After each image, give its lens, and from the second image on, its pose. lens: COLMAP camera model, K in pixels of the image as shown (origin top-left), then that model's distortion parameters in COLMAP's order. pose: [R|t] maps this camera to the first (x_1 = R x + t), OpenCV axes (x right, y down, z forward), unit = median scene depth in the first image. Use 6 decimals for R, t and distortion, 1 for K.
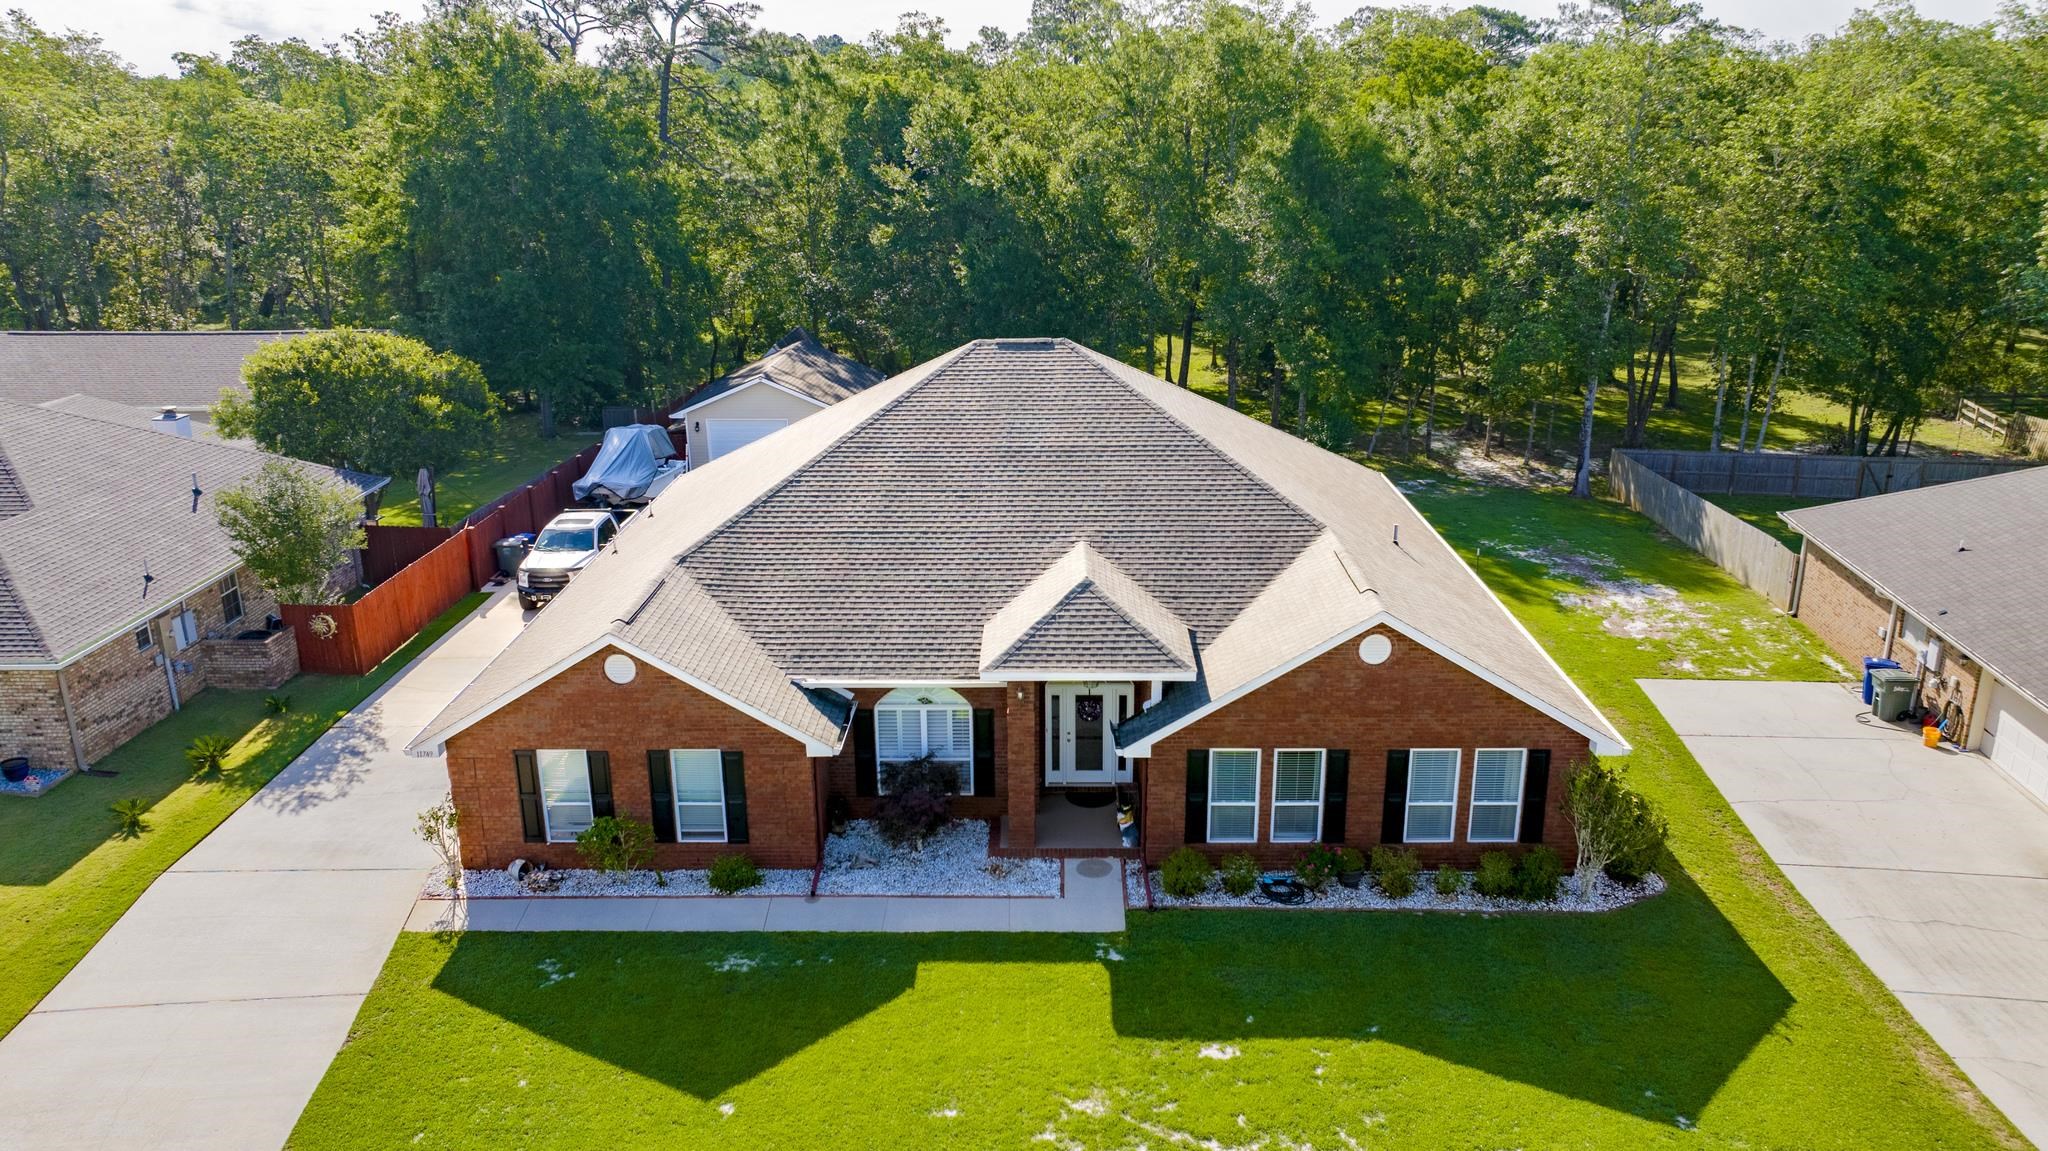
lens RADIAL K [[1440.5, 0, 1035.7], [0, 1440.5, 571.5], [0, 0, 1]] dist [-0.022061, 0.008879]
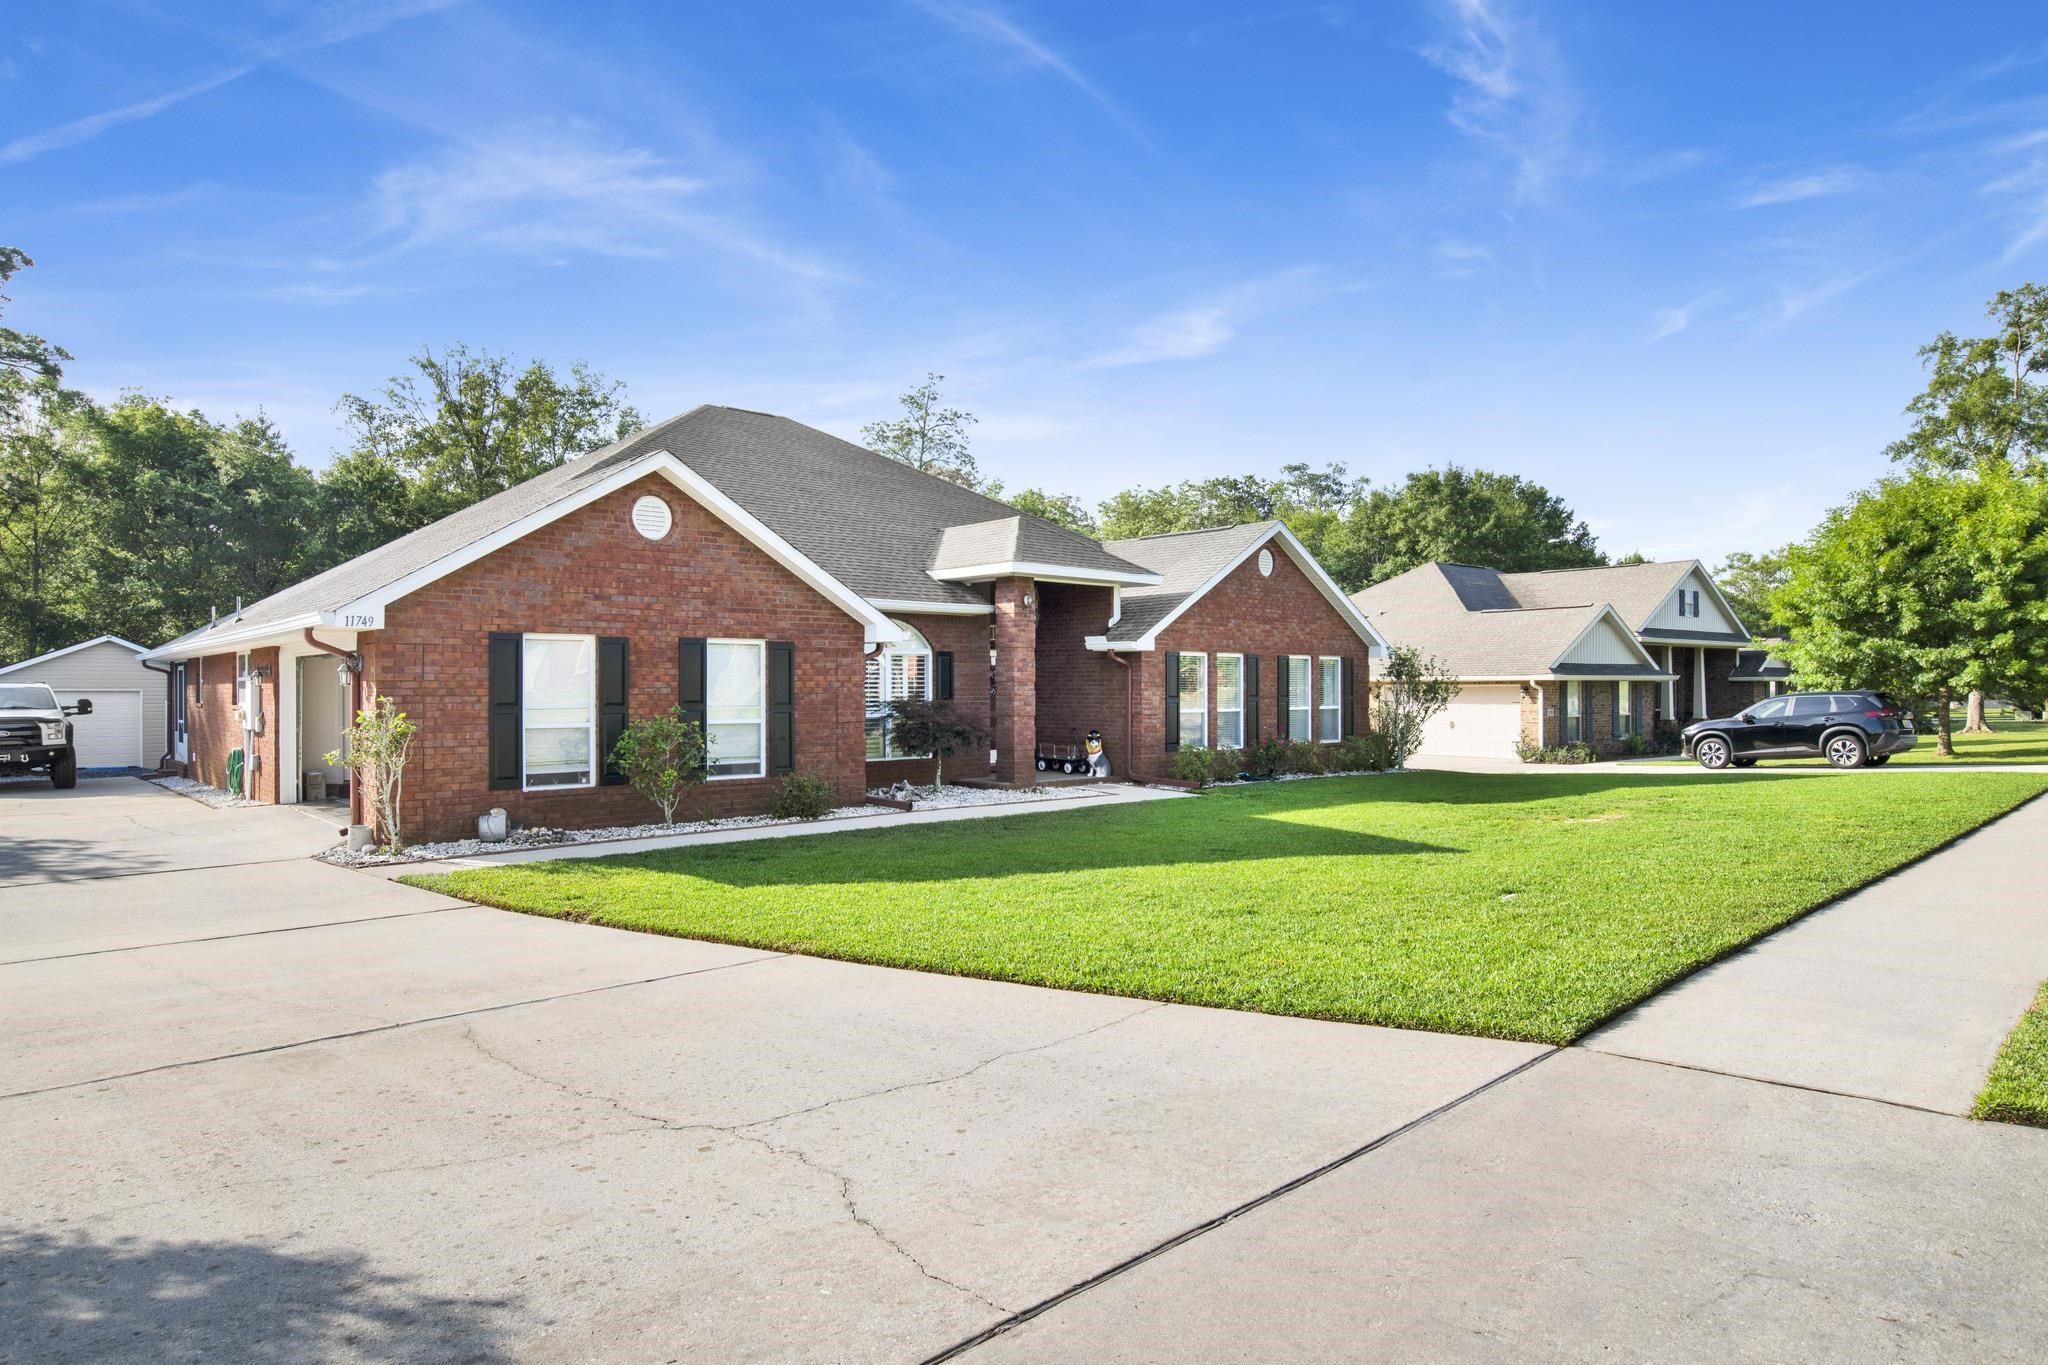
lens RADIAL K [[1204.3, 0, 1070.1], [0, 1204.3, 685.8], [0, 0, 1]] dist [-0.080320, 0.000476]
pose [[0.696986, 0.005168, 0.717066, -0.555532], [0.213278, 0.953227, -0.214176, 0.312927], [-0.684633, 0.302212, 0.663284, 0.469128]]
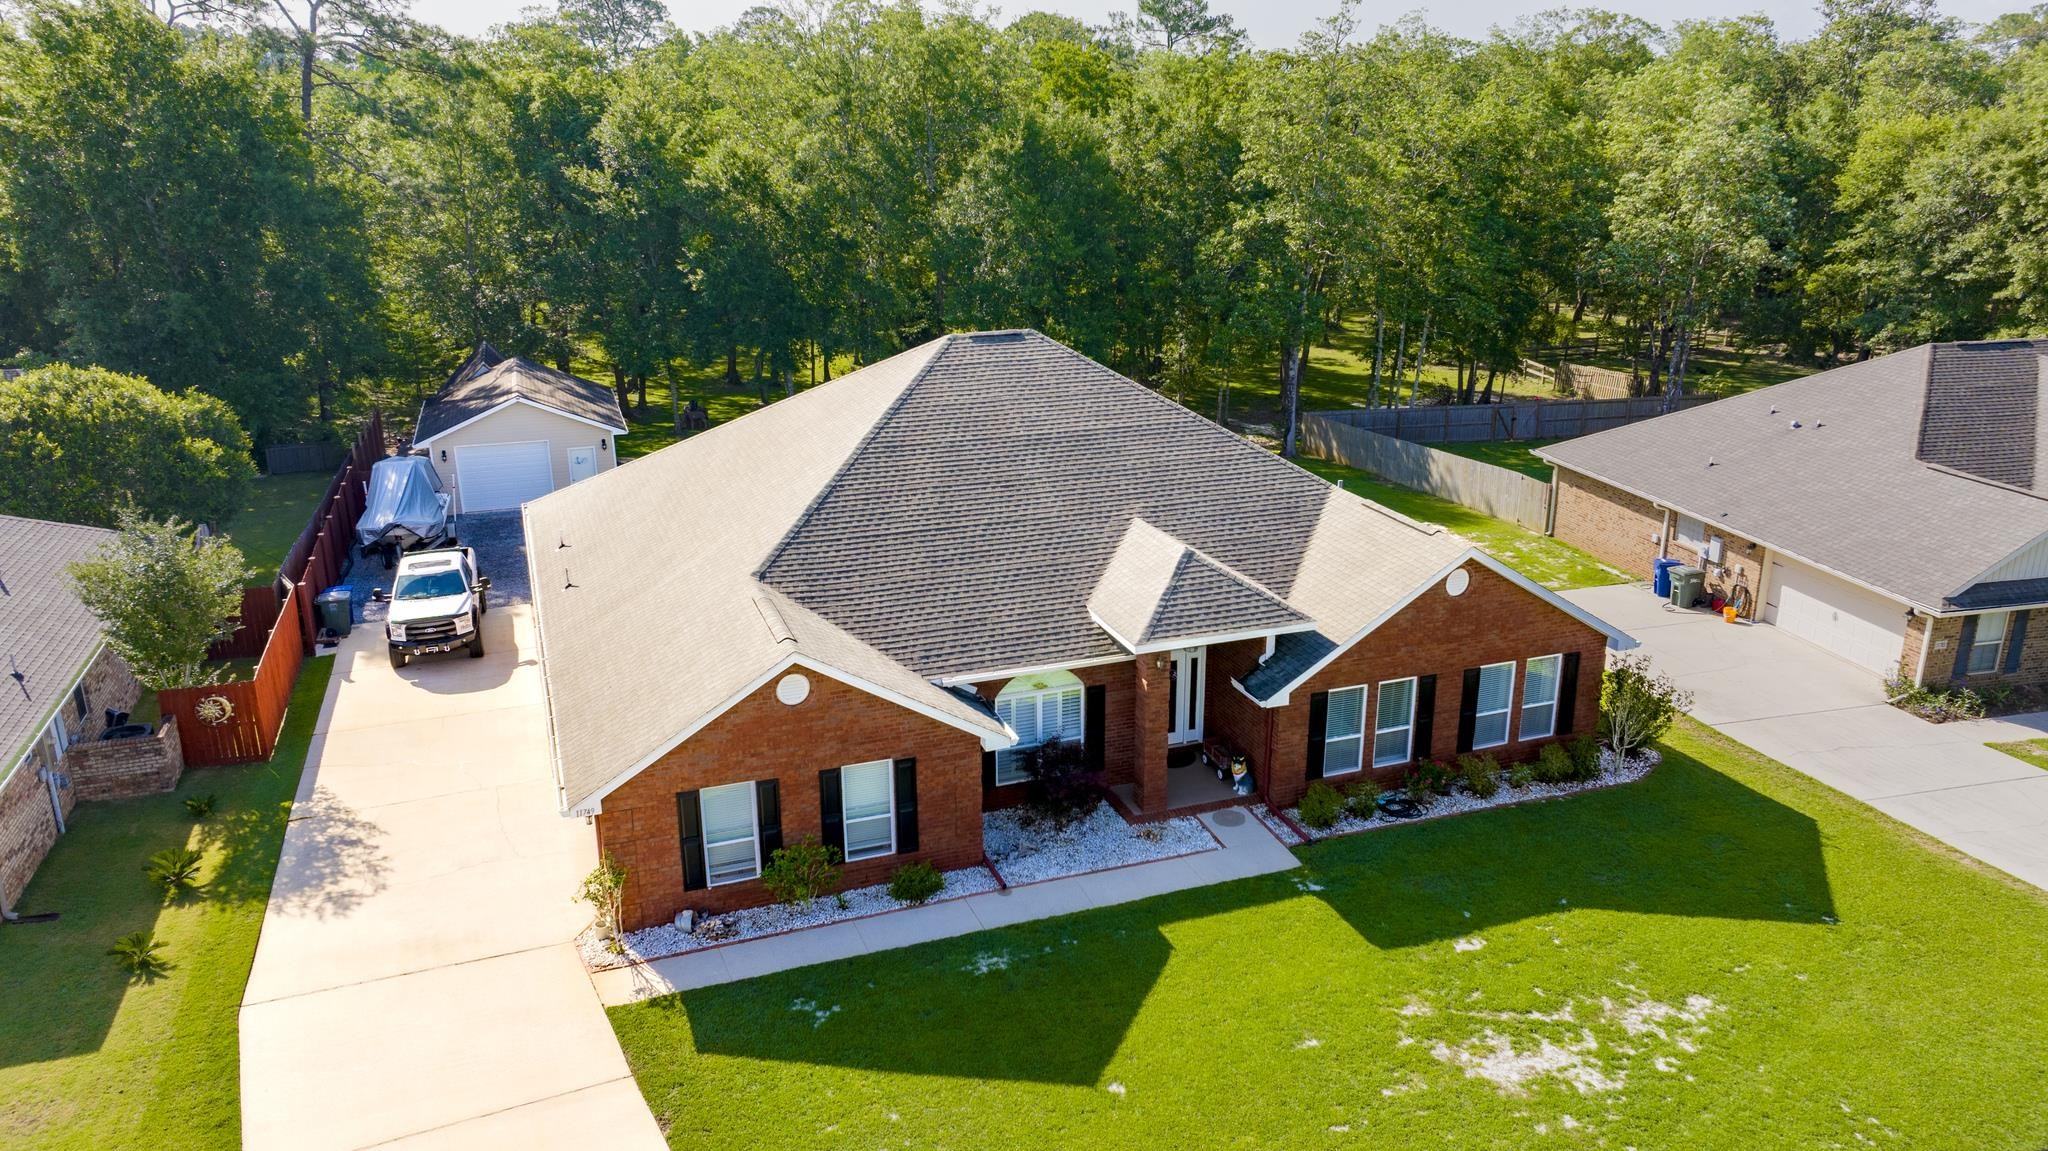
lens RADIAL K [[1440.5, 0, 1035.7], [0, 1440.5, 571.5], [0, 0, 1]] dist [-0.022061, 0.008879]
pose [[0.933257, -0.105802, 0.343273, -0.444694], [0.106260, 0.994184, 0.017534, -0.009294], [-0.343132, 0.020113, 0.939072, 0.046156]]
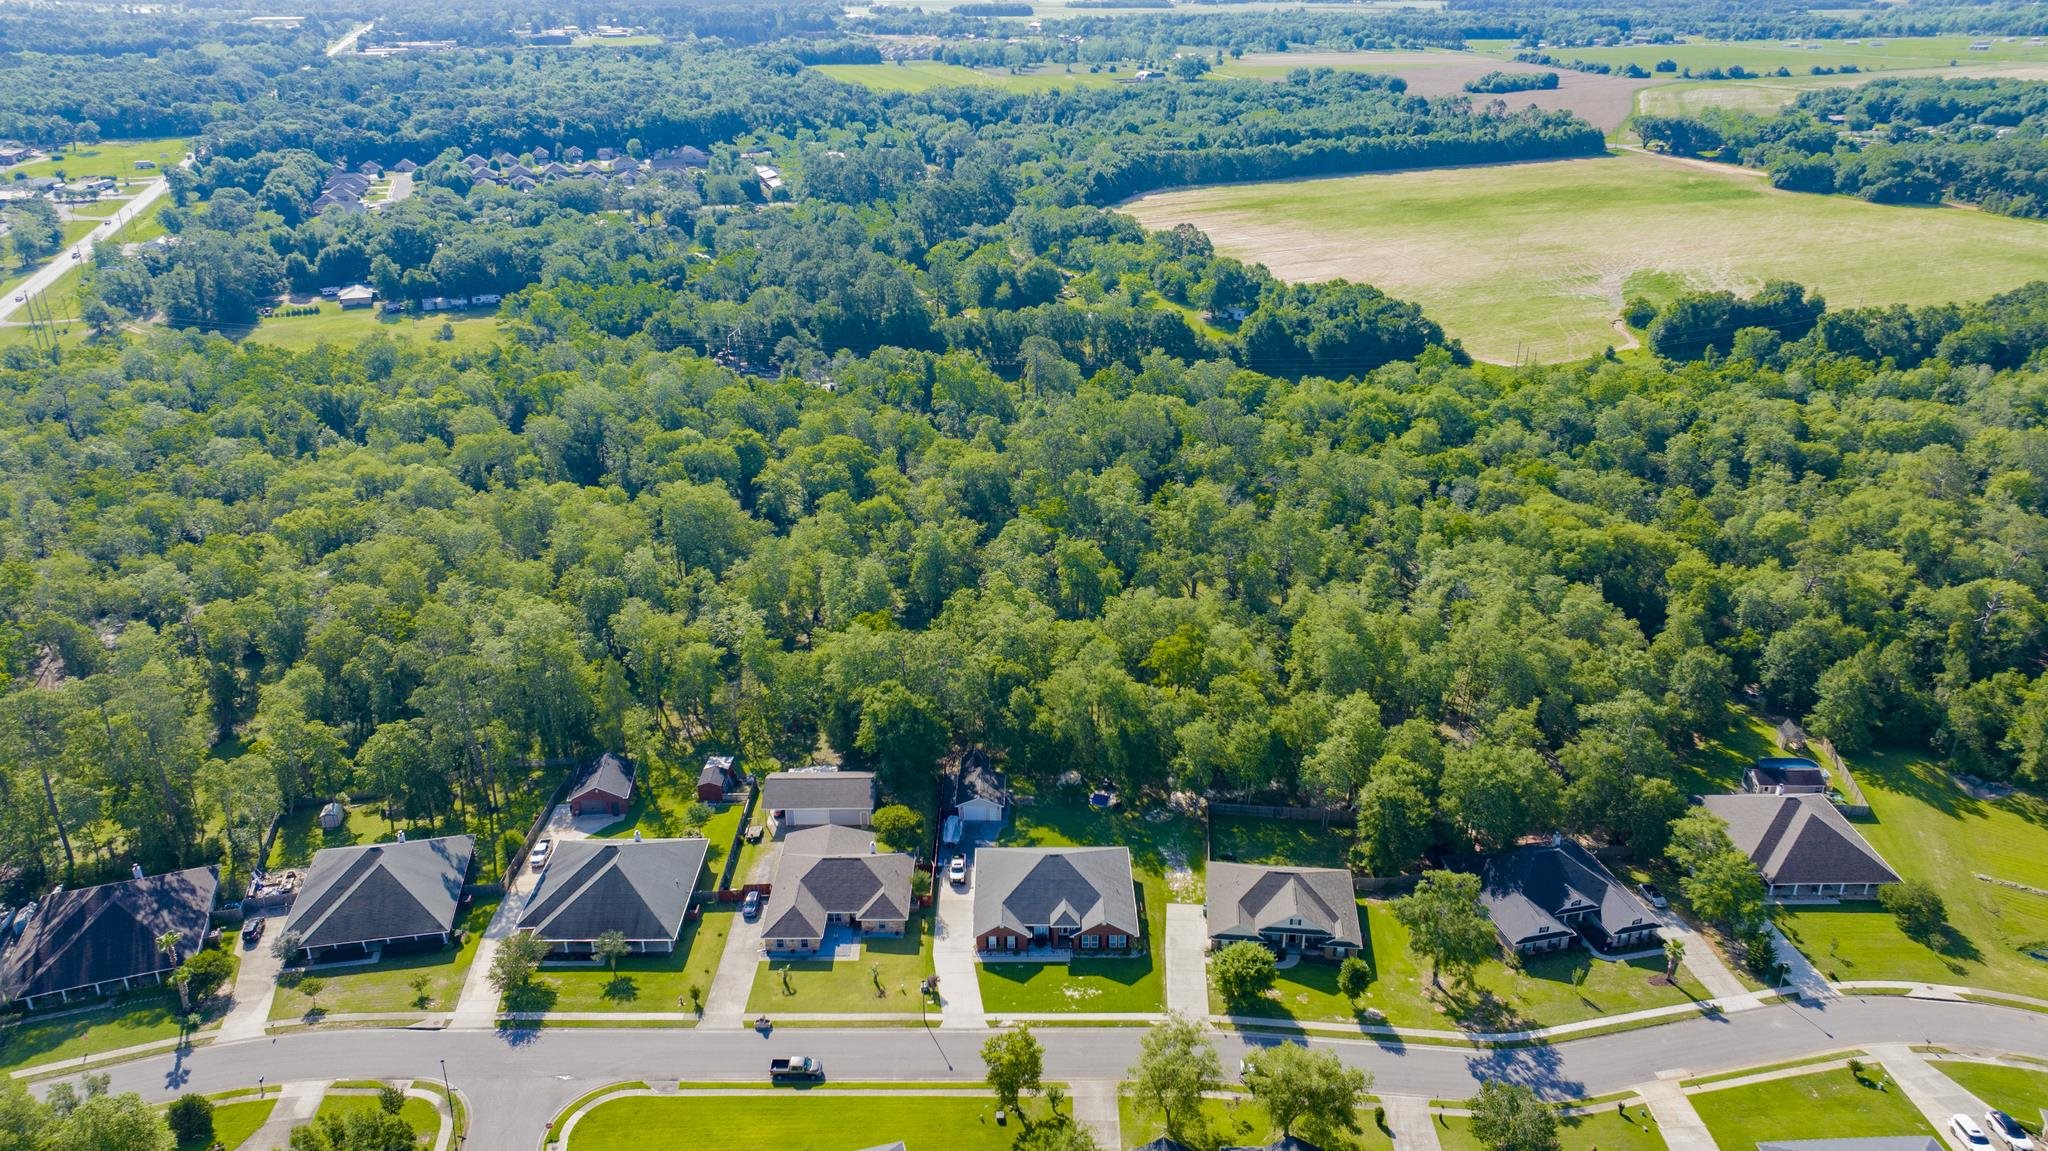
lens RADIAL K [[1434.3, 0, 1035.3], [0, 1434.3, 580.6], [0, 0, 1]] dist [0.031432, -0.144826]
pose [[0.999699, -0.002657, 0.024381, -0.283552], [0.000192, 0.994931, 0.100557, -2.352873], [-0.024524, -0.100522, 0.994633, -5.935967]]
